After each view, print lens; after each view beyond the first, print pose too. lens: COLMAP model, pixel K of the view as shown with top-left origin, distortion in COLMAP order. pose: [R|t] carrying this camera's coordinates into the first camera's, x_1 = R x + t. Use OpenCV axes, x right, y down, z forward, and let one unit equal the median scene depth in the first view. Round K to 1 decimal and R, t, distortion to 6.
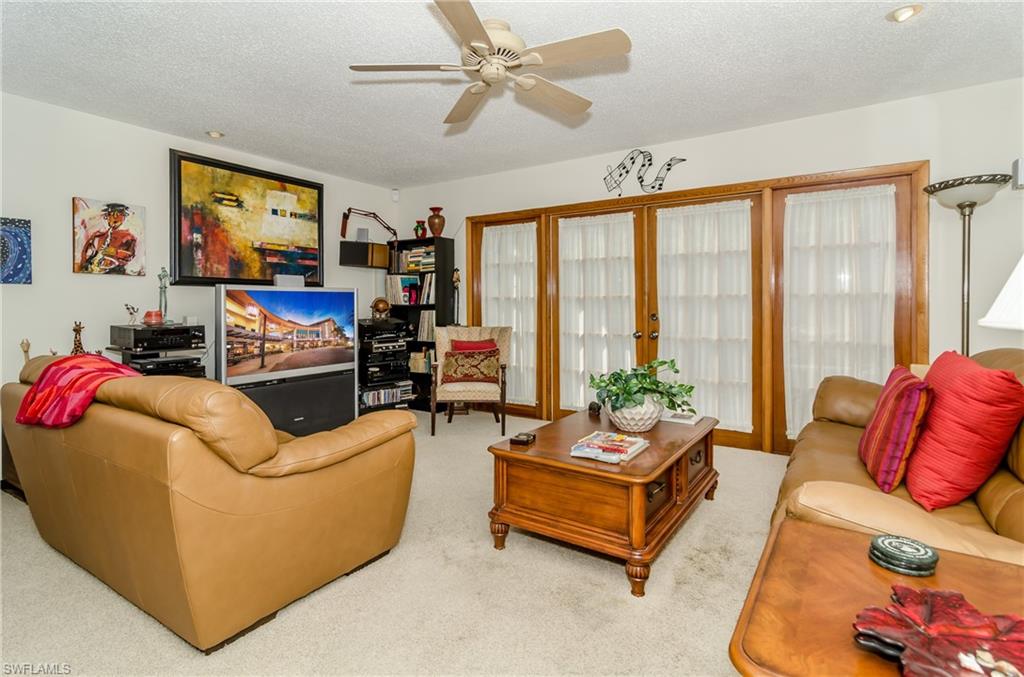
lens RADIAL K [[501.7, 0, 512.5], [0, 501.7, 305.9], [0, 0, 1]] dist [0.003443, 0.001031]
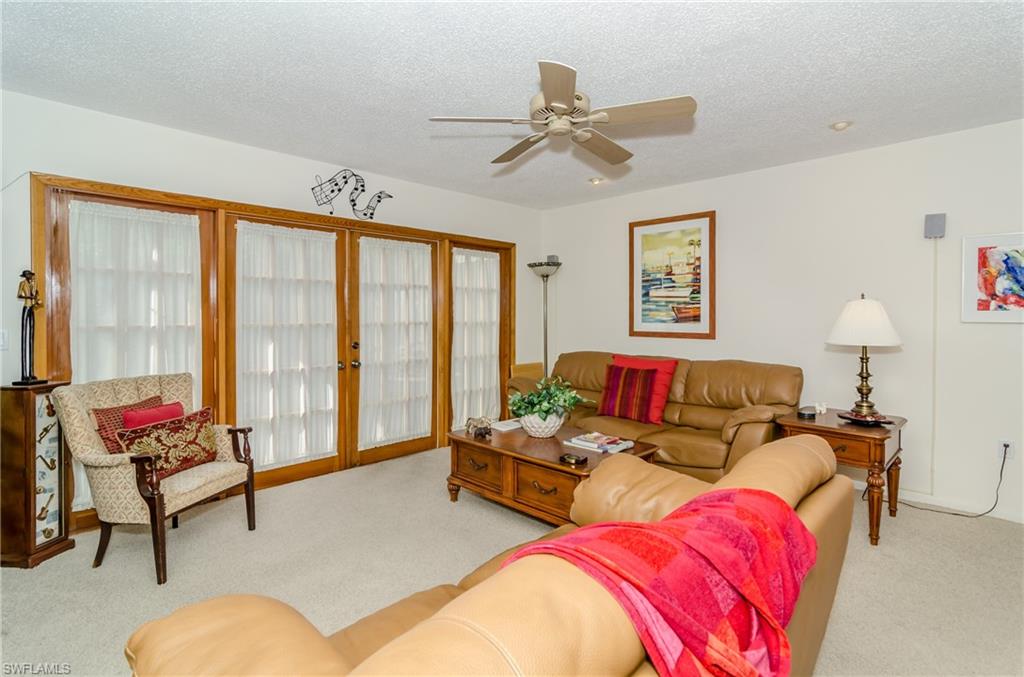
lens RADIAL K [[501.7, 0, 512.5], [0, 501.7, 305.9], [0, 0, 1]] dist [0.003443, 0.001031]
pose [[0.187781, 0.029326, 0.981773, -0.616625], [0.011016, 0.999428, -0.031960, -0.020368], [-0.982149, 0.016817, 0.187351, 0.518755]]
